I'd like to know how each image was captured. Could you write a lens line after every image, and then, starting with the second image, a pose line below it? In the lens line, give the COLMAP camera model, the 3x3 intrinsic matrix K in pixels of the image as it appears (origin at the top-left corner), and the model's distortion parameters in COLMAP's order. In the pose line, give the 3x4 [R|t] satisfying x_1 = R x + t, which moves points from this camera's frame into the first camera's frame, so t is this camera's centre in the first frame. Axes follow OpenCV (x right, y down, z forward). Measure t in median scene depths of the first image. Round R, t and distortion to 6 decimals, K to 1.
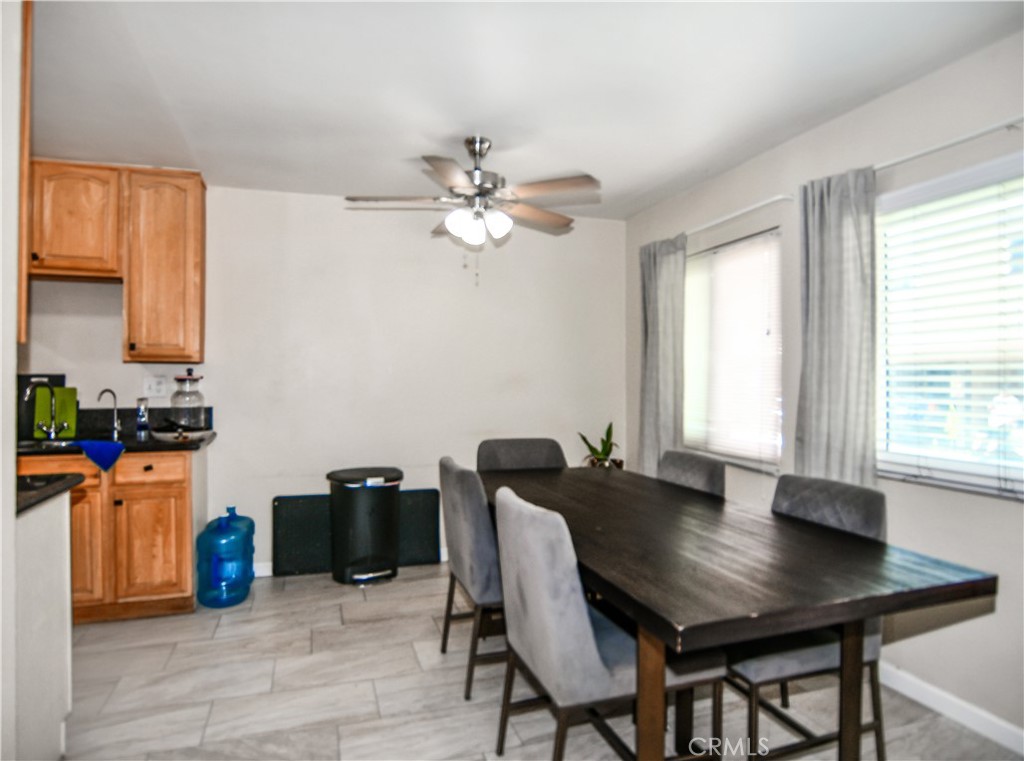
lens RADIAL K [[622.2, 0, 512.1], [0, 622.2, 379.4], [0, 0, 1]] dist [-0.000951, 0.000400]
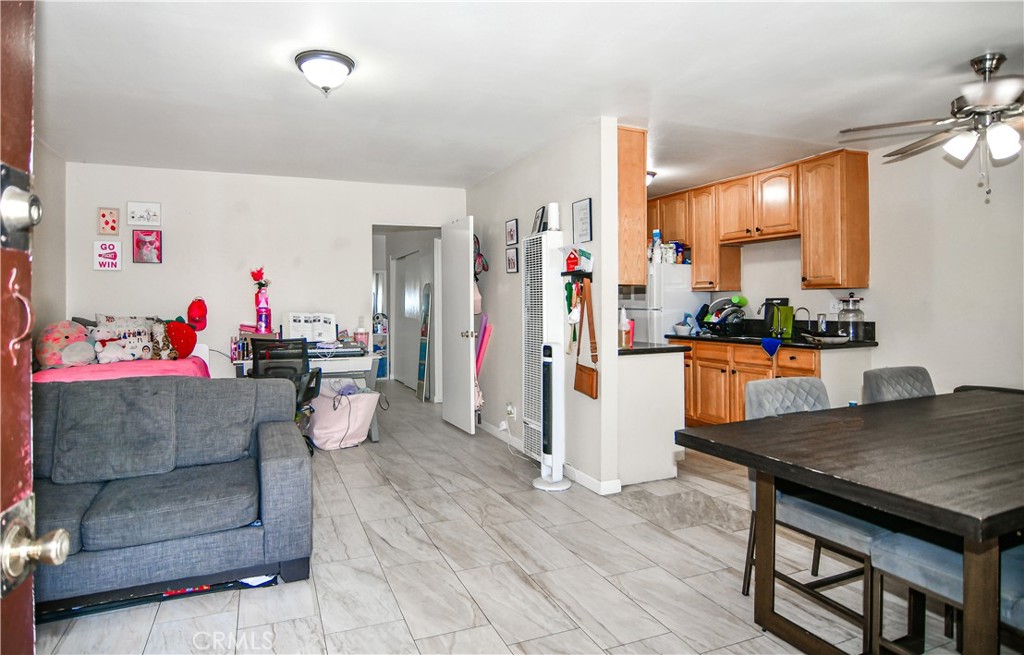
lens RADIAL K [[578.7, 0, 473.6], [0, 578.7, 302.7], [0, 0, 1]] dist [-0.004654, -0.000789]
pose [[0.070388, -0.002371, -0.997517, 0.694411], [0.000085, 0.999997, -0.002370, 0.007992], [0.997520, 0.000082, 0.070388, 0.099393]]
